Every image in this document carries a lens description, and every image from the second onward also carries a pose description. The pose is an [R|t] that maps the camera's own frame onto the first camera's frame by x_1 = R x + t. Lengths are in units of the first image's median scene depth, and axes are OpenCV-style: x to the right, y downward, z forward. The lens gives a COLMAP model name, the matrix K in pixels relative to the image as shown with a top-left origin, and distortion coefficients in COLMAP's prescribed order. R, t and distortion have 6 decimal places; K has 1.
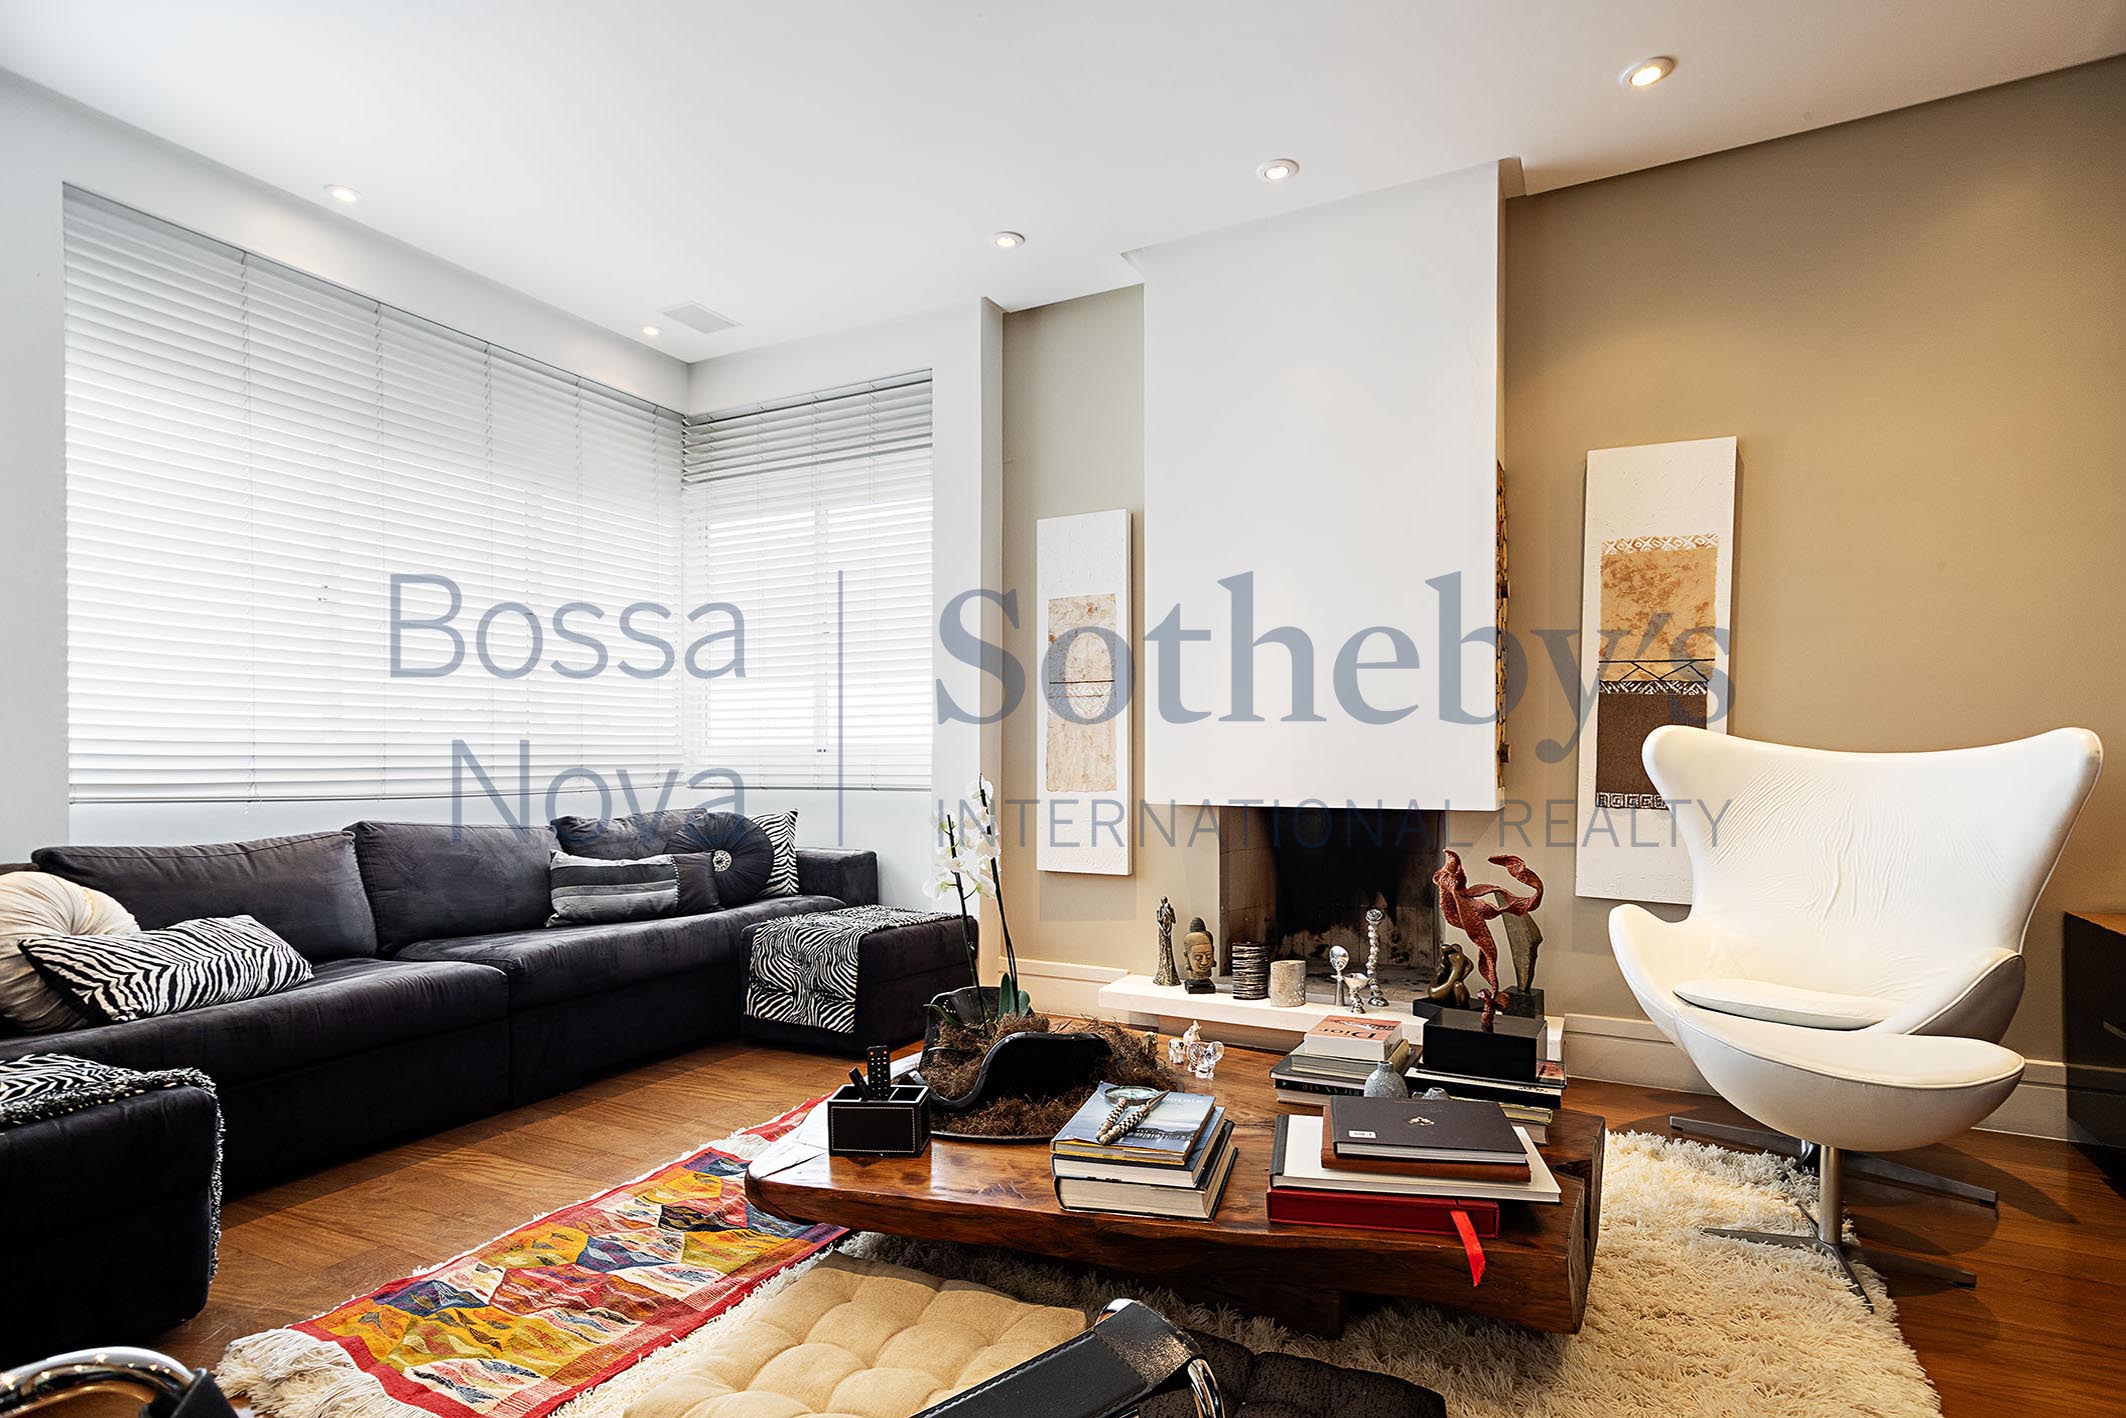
lens RADIAL K [[1040.2, 0, 1060.1], [0, 1040.2, 755.2], [0, 0, 1]] dist [0.022837, 0.000229]
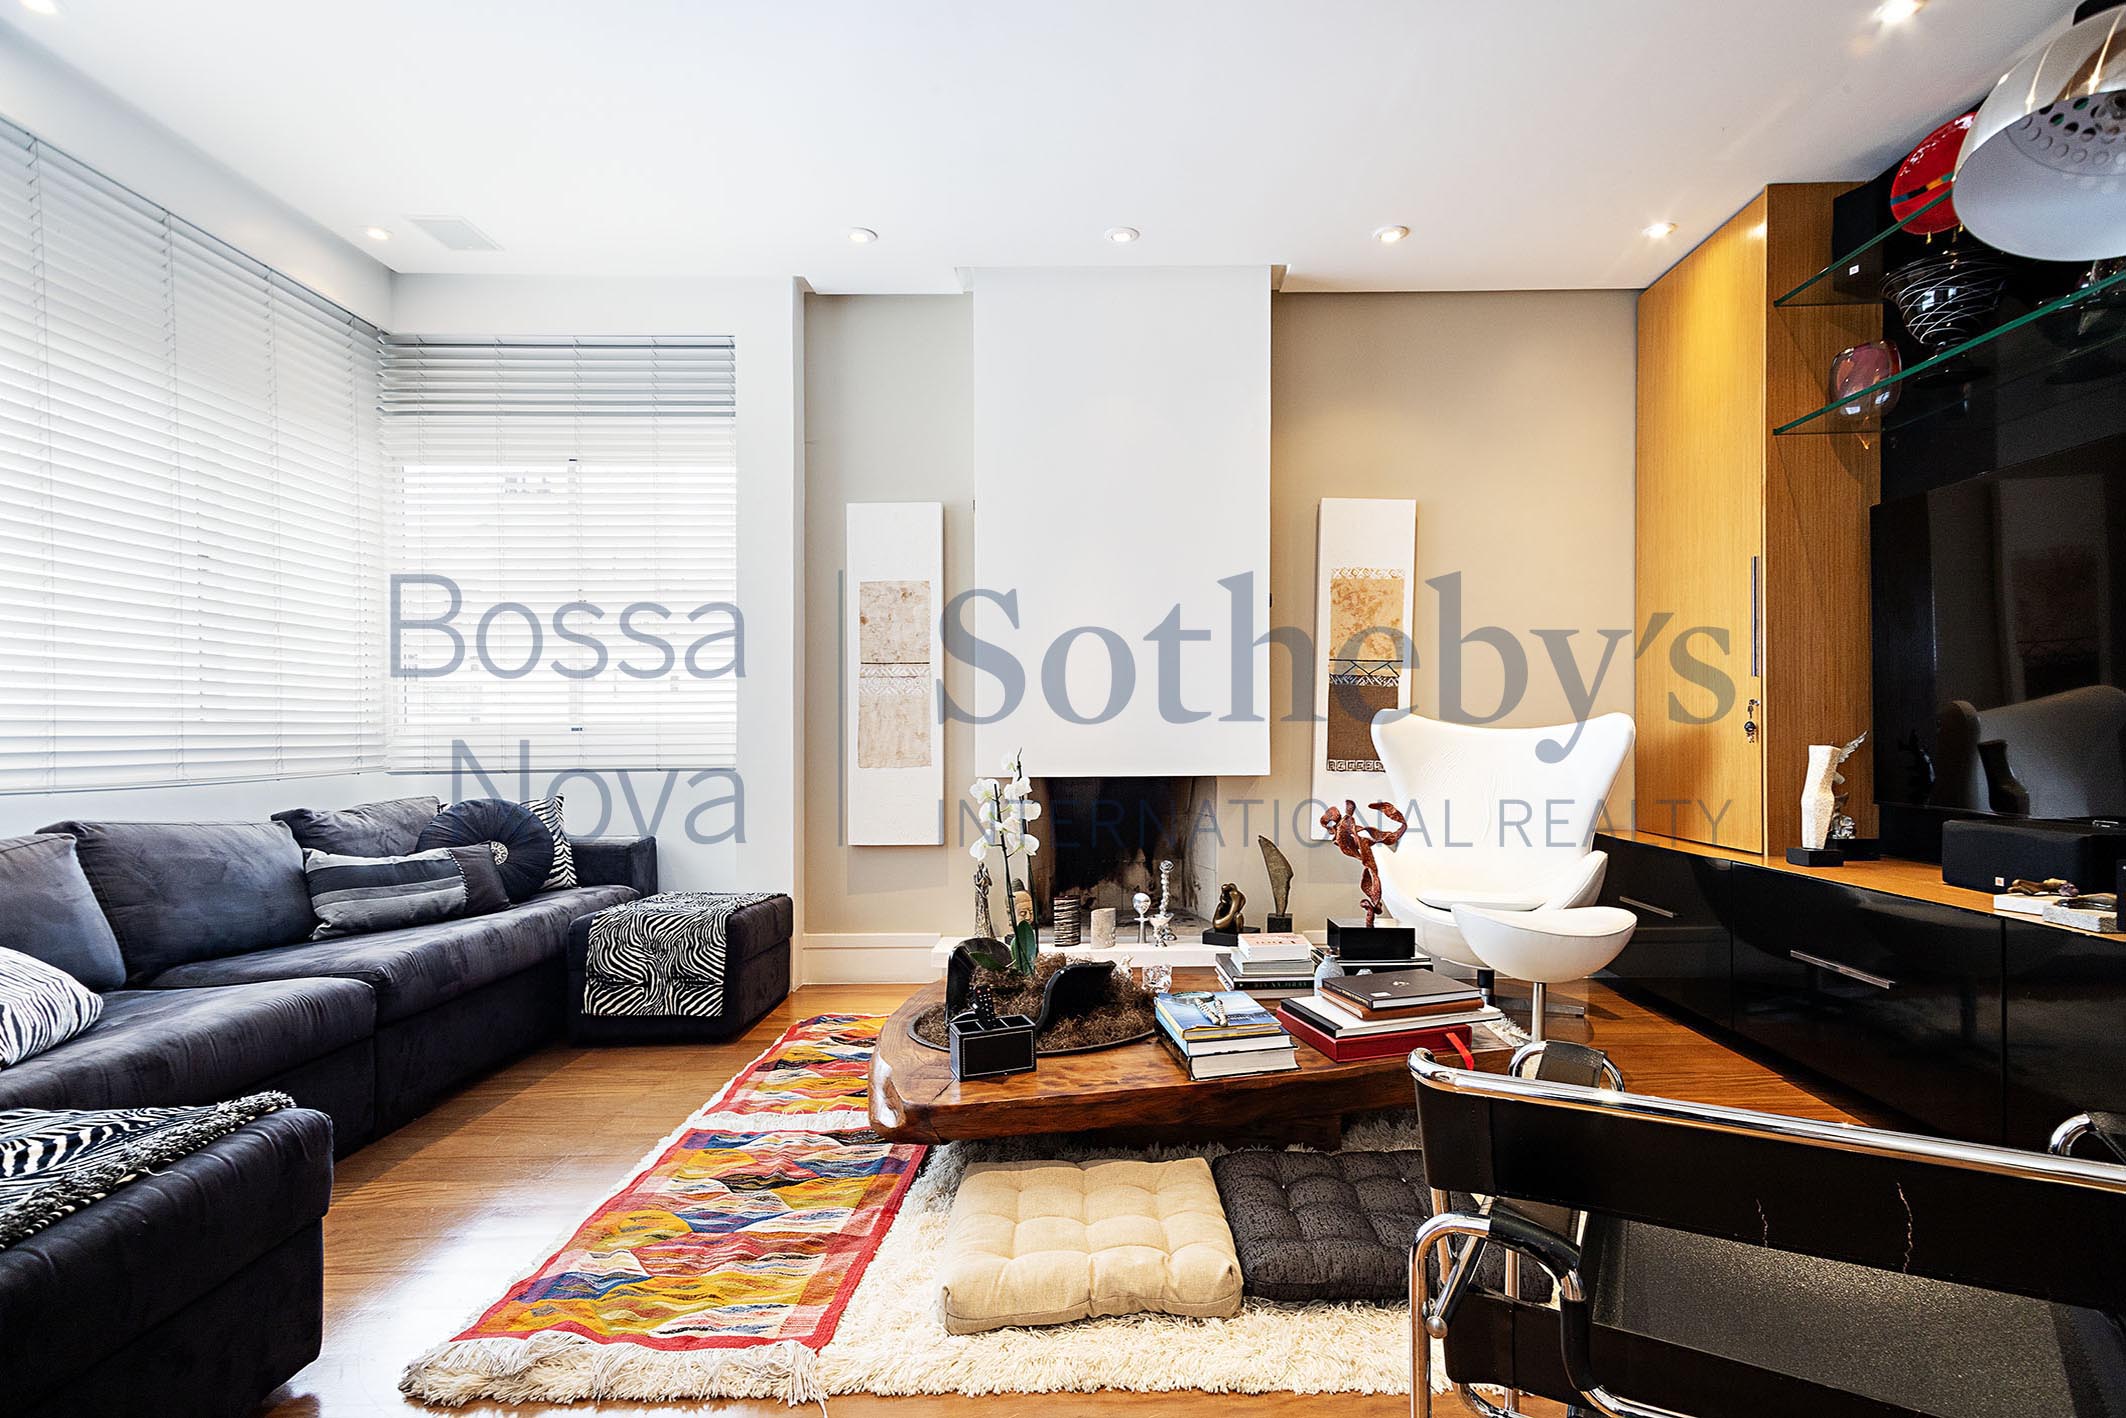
lens RADIAL K [[1069.8, 0, 1095.7], [0, 1069.8, 744.2], [0, 0, 1]] dist [0.029367, 0.000143]
pose [[0.891344, -0.008605, 0.453247, -0.331058], [0.004292, 0.999935, 0.010544, 0.000917], [-0.453308, -0.007453, 0.891323, -0.060350]]
